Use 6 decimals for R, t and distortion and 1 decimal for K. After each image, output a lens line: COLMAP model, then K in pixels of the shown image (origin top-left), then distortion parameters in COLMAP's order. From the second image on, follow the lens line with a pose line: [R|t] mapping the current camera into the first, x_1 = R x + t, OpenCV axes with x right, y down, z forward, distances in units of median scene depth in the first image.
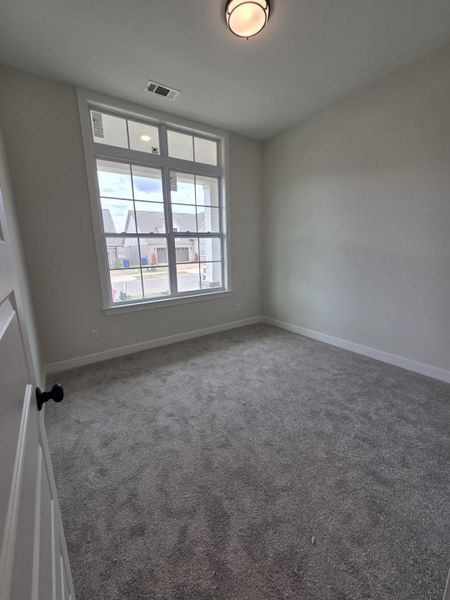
lens RADIAL K [[248.0, 0, 225.0], [0, 248.0, 300.0], [0, 0, 1]] dist [-0.000302, 0.000185]
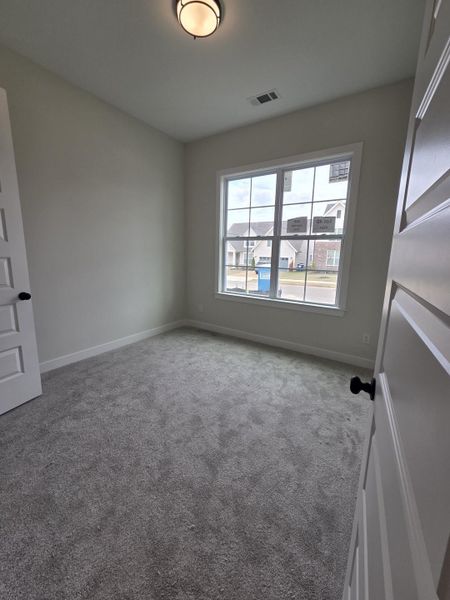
lens RADIAL K [[248.0, 0, 225.0], [0, 248.0, 300.0], [0, 0, 1]] dist [-0.000302, 0.000185]
pose [[0.364741, 0.207761, -0.907634, 0.683810], [-0.213785, 0.967432, 0.135538, -0.115040], [0.906234, 0.144602, 0.397279, 0.474214]]
